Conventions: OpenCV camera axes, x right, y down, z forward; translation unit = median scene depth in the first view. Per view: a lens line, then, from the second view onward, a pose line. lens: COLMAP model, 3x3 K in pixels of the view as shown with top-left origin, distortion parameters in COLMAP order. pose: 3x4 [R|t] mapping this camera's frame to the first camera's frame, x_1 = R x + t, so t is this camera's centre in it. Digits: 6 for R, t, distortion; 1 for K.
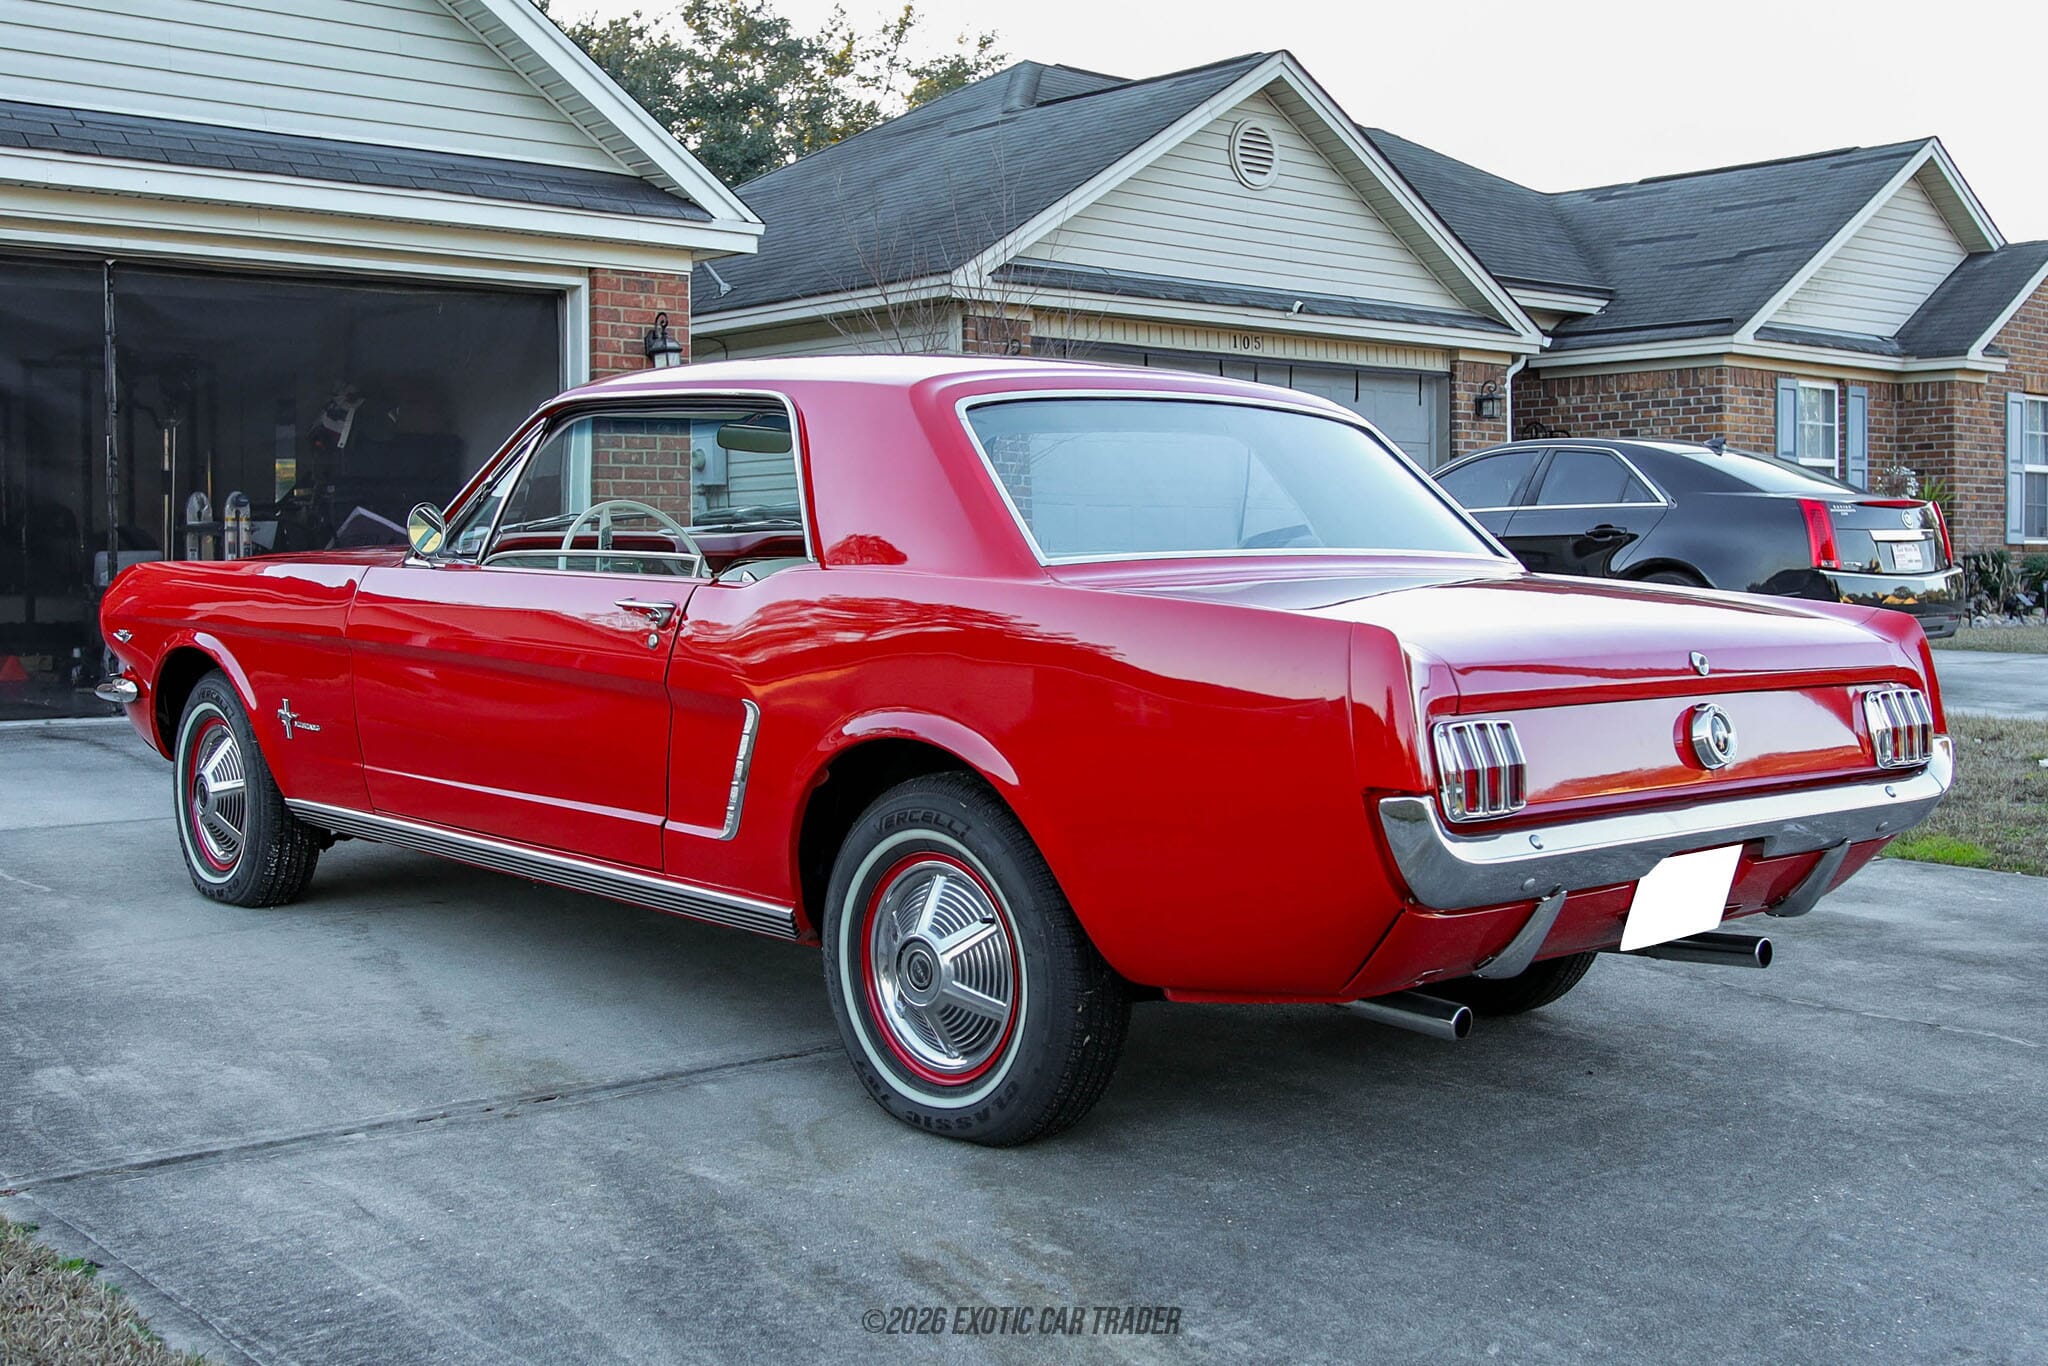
lens RADIAL K [[2238.8, 0, 1029.2], [0, 2238.8, 592.7], [0, 0, 1]] dist [-0.050022, 0.030000]
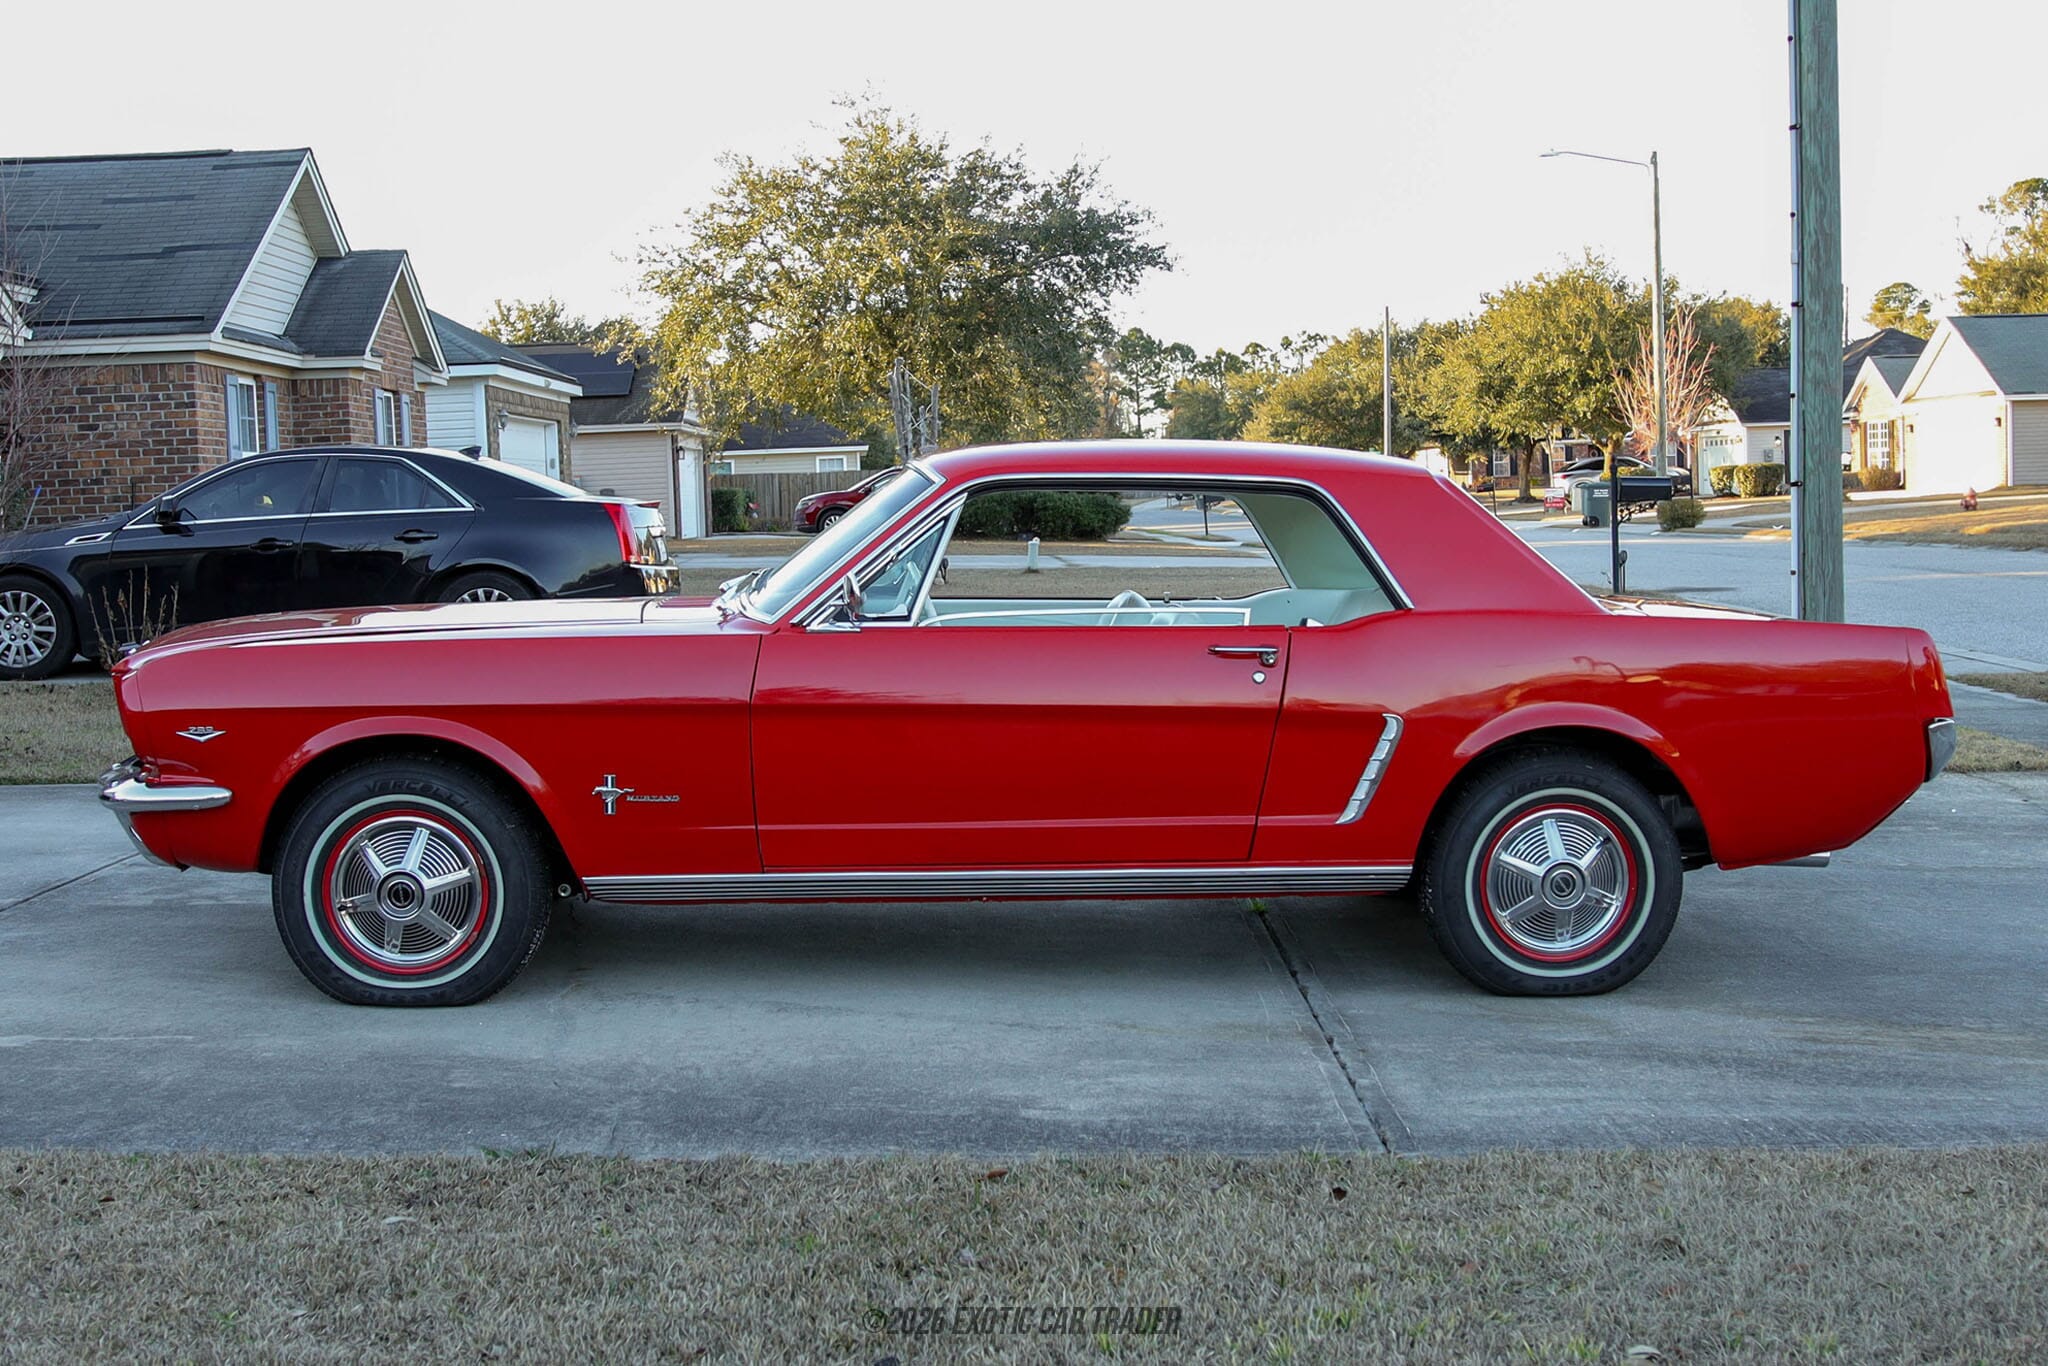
lens RADIAL K [[2238.8, 0, 1029.2], [0, 2238.8, 592.7], [0, 0, 1]] dist [-0.050022, 0.030000]
pose [[0.645010, -0.050107, 0.762530, -0.212752], [0.040480, 0.998687, 0.031384, -0.012565], [-0.763101, 0.010624, 0.646192, 0.049896]]
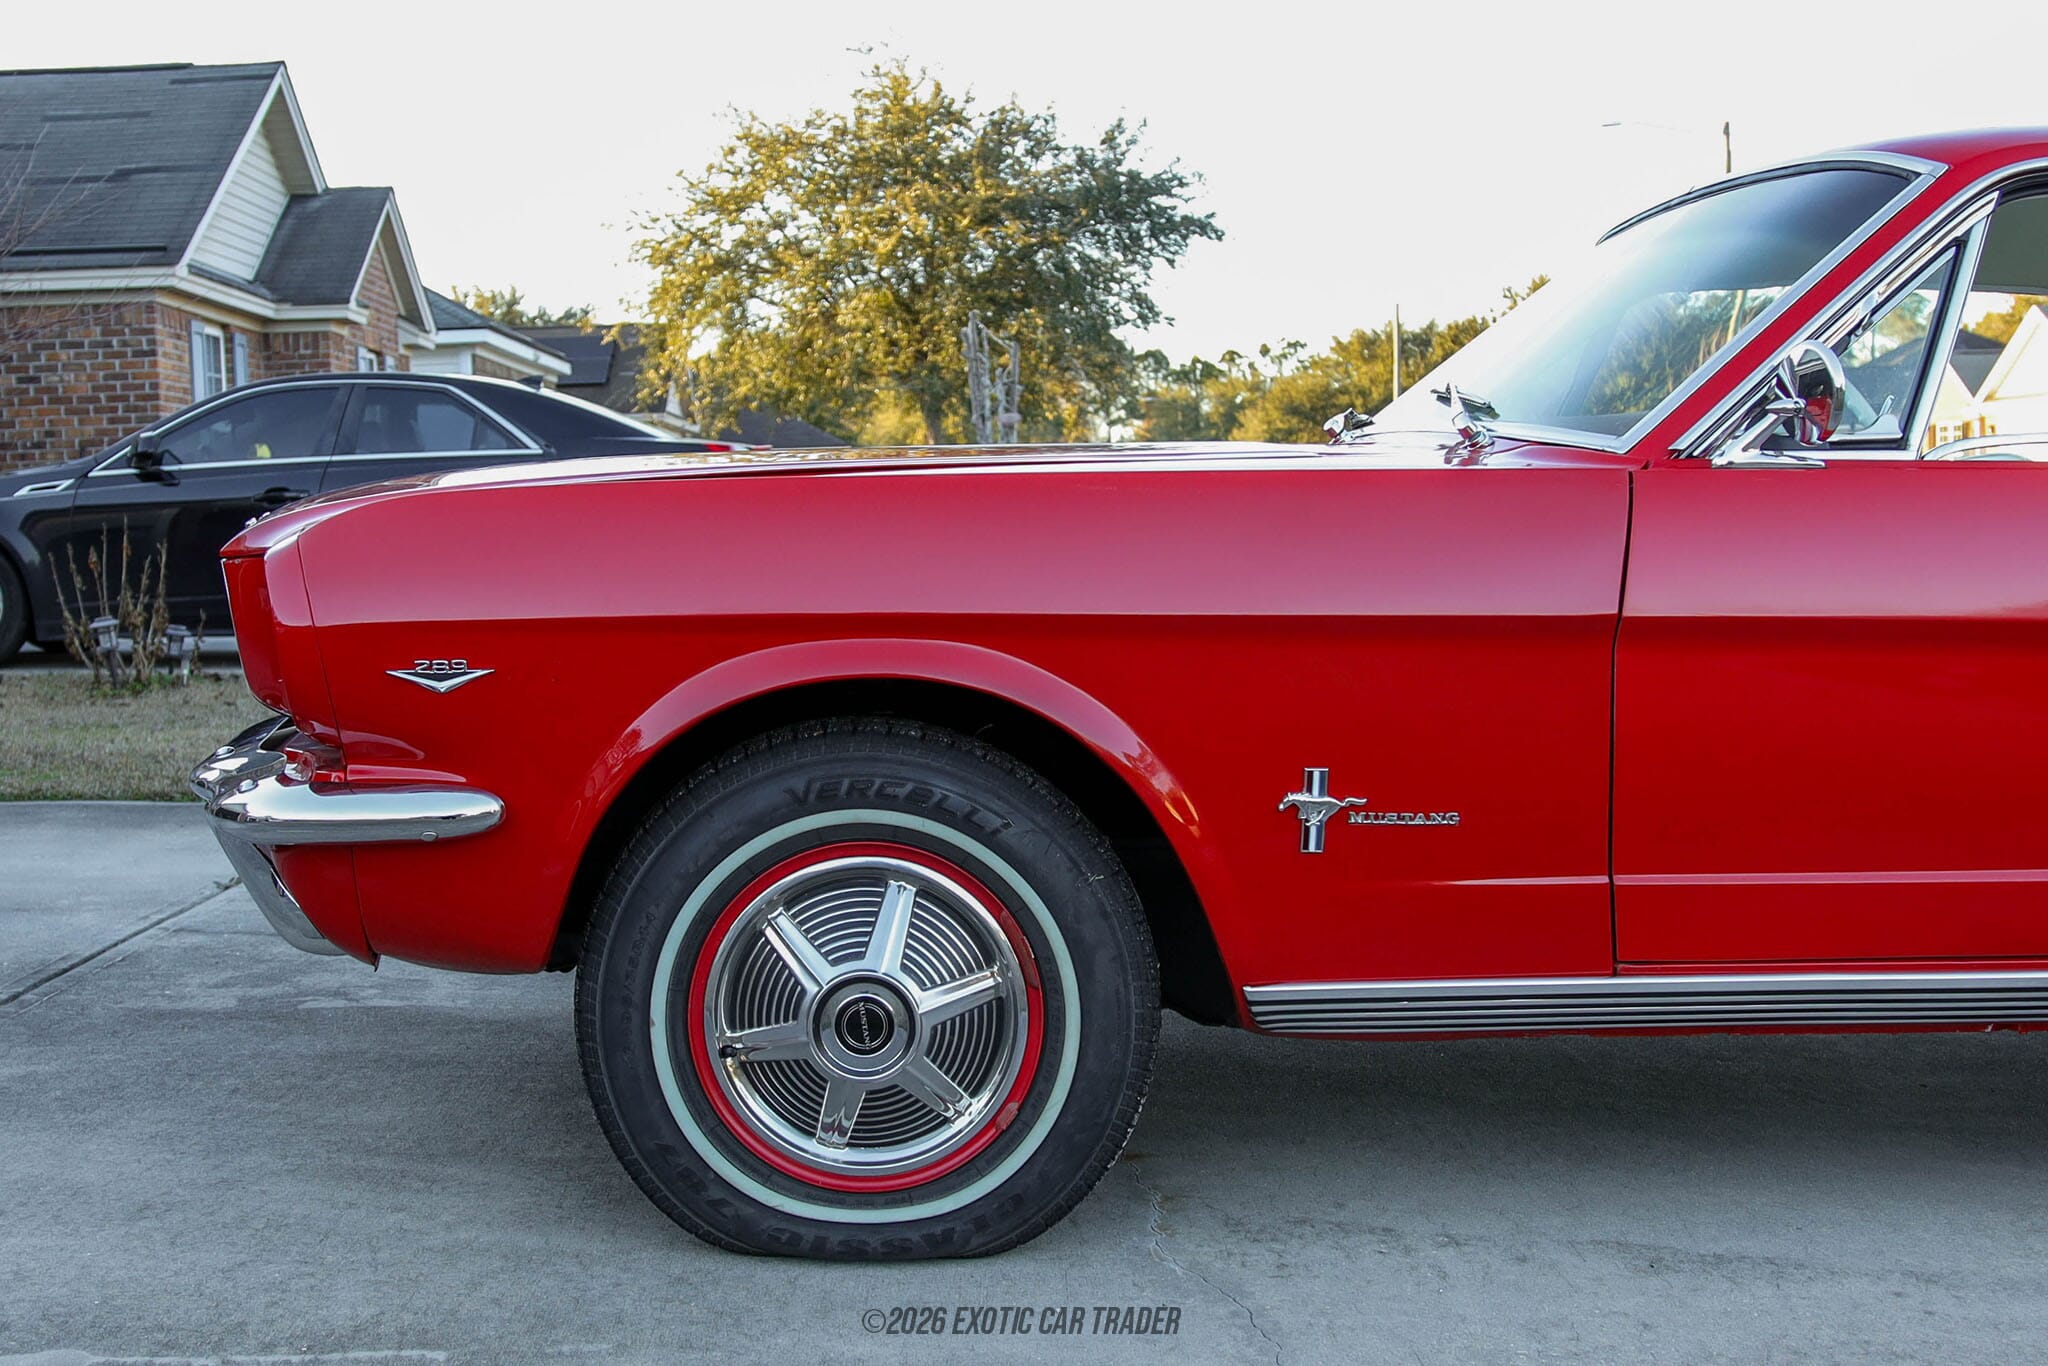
lens RADIAL K [[2377.4, 0, 987.7], [0, 2377.4, 645.0], [0, 0, 1]] dist [-0.042340, 0.006604]
pose [[0.650216, -0.058891, 0.757464, -0.164547], [0.037341, 0.998264, 0.045559, -0.000595], [-0.758831, -0.001339, 0.651286, 0.163769]]
